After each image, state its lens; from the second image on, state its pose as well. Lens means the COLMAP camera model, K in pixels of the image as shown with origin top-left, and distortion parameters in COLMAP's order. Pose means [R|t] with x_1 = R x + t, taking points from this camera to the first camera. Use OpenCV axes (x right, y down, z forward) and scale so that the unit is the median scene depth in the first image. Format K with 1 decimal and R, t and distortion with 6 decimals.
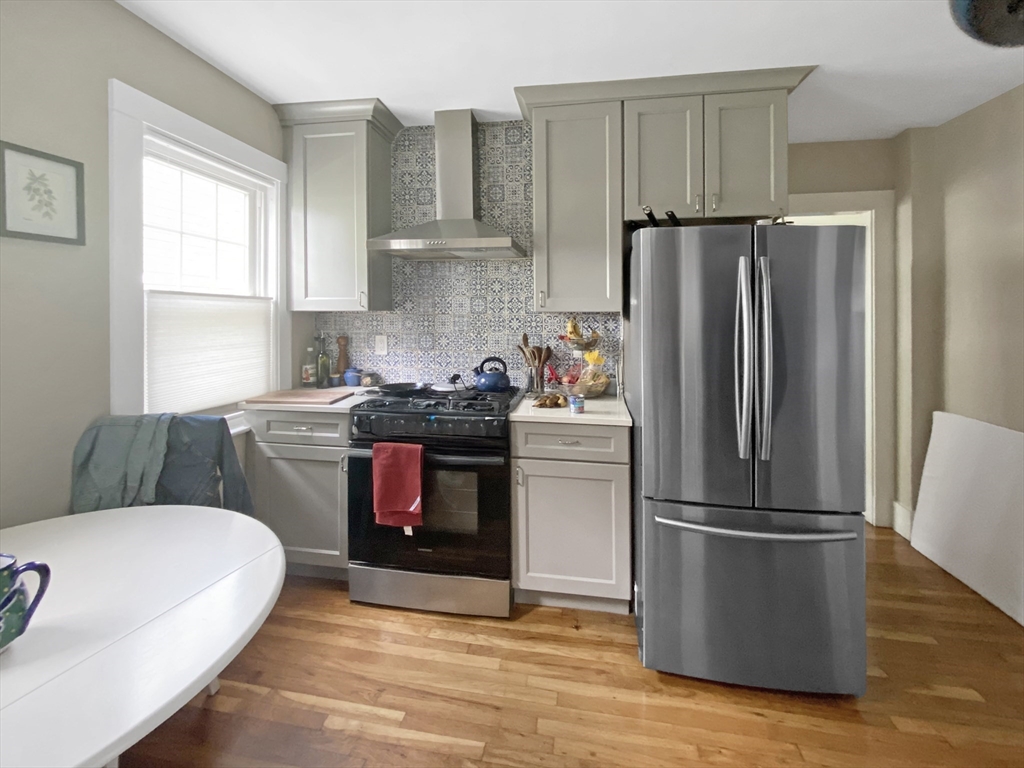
lens RADIAL K [[435.4, 0, 510.7], [0, 435.4, 319.1], [0, 0, 1]] dist [0.001154, -0.000285]
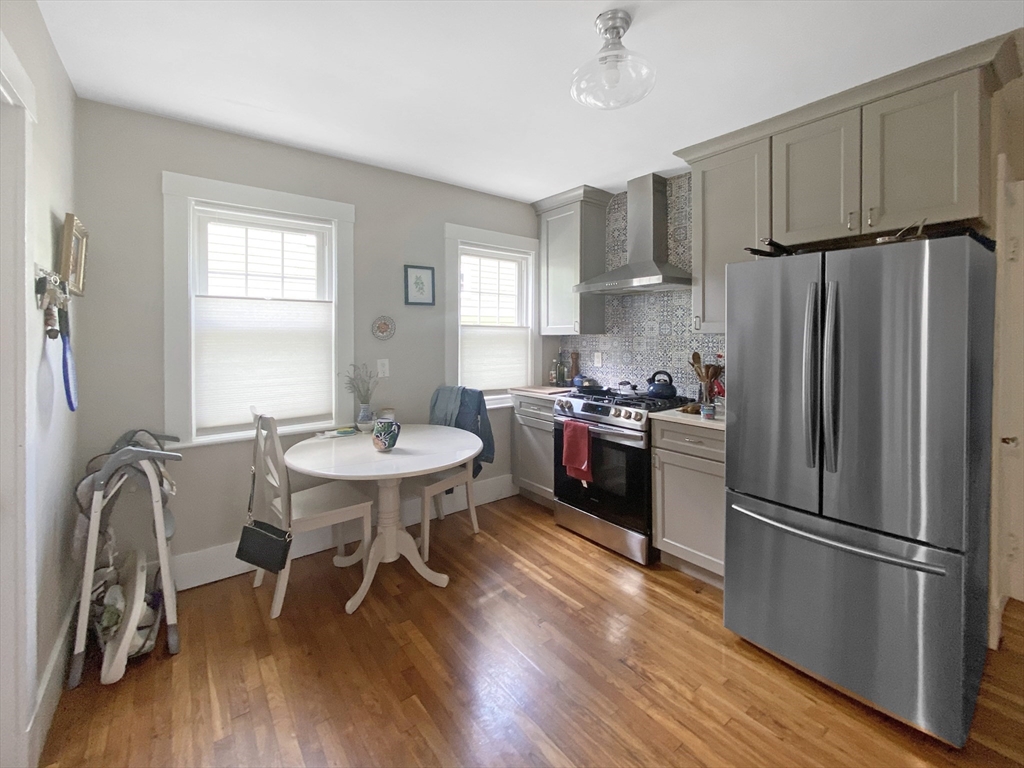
lens RADIAL K [[416.5, 0, 511.9], [0, 416.5, 343.0], [0, 0, 1]] dist [-0.000798, -0.000190]
pose [[0.744448, 0.006033, -0.667653, 0.467701], [-0.002247, 0.999976, 0.006530, 0.000880], [0.667677, -0.003361, 0.744444, -0.188558]]
